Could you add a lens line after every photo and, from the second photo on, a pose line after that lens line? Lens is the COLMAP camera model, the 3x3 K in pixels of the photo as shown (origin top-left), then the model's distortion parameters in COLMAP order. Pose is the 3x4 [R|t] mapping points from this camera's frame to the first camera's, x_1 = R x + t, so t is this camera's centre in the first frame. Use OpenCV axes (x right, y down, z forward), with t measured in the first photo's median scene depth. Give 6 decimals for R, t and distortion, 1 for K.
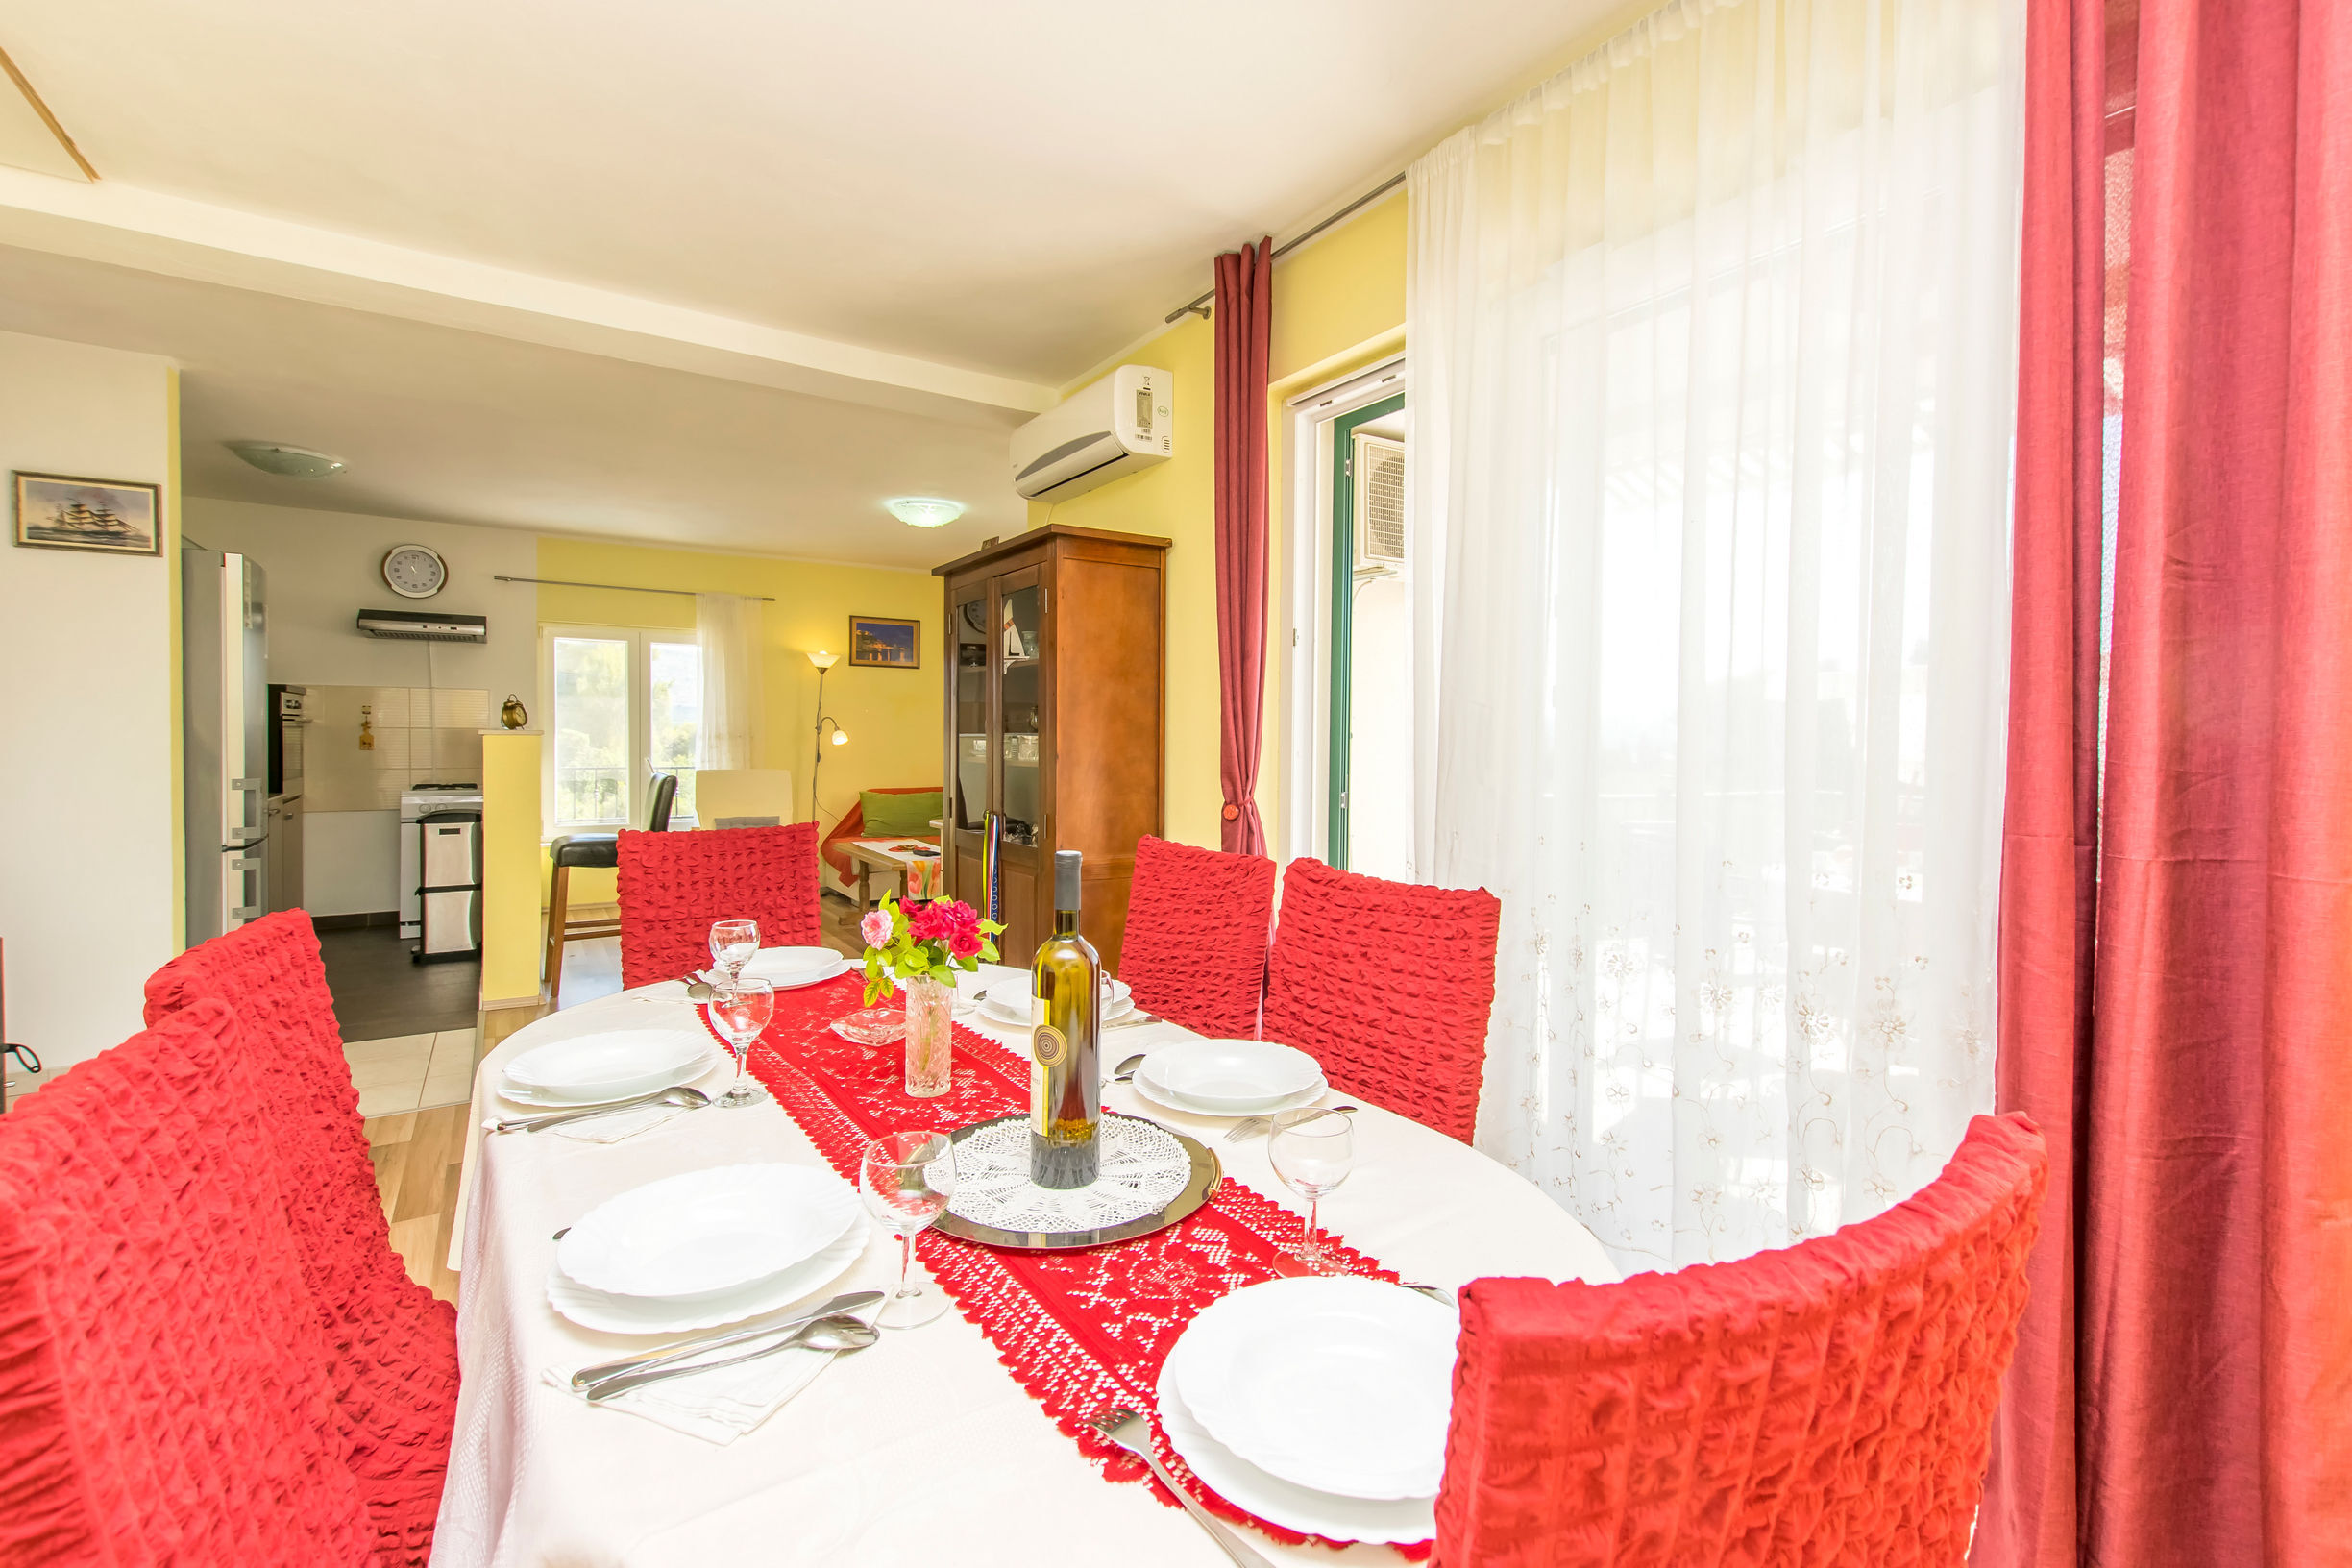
lens RADIAL K [[1011.9, 0, 1170.7], [0, 1011.9, 788.9], [0, 0, 1]] dist [0.011538, -0.003843]
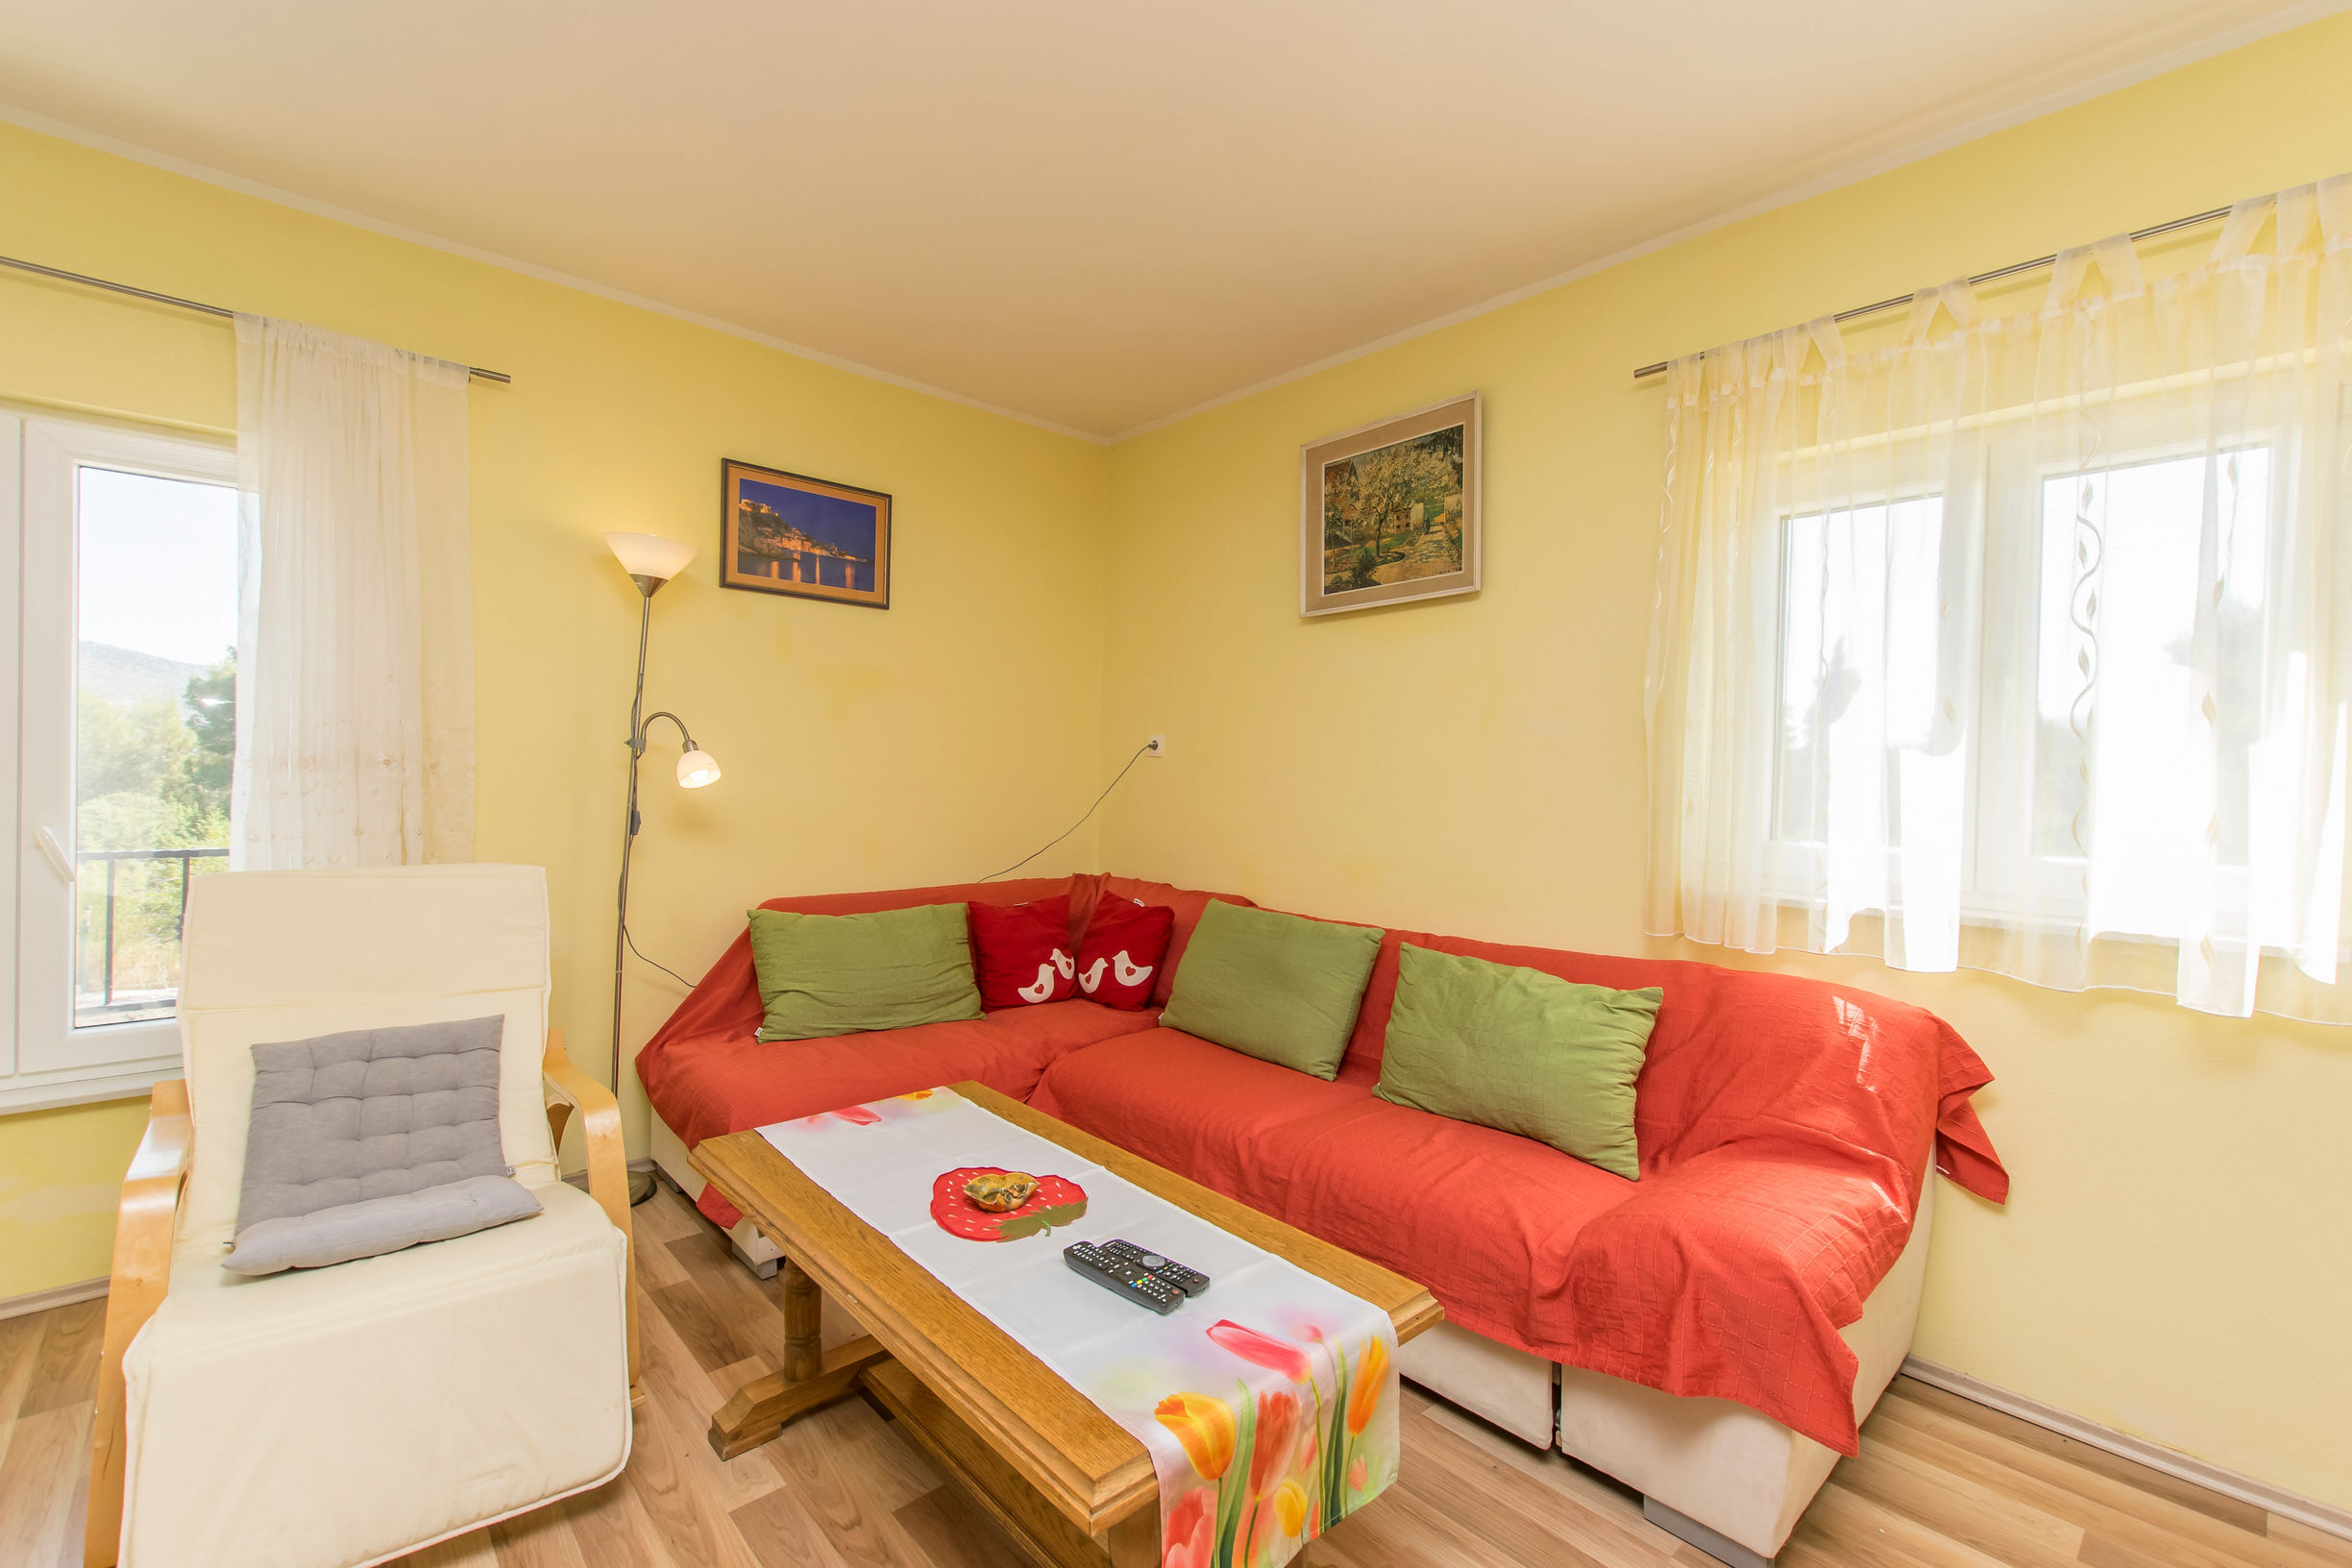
lens RADIAL K [[1011.9, 0, 1181.4], [0, 1011.9, 783.3], [0, 0, 1]] dist [0.011538, -0.003843]
pose [[0.988941, 0.007610, 0.148111, -0.204307], [-0.006019, 0.999919, -0.011193, -0.040873], [-0.148184, 0.010177, 0.988907, 0.600934]]
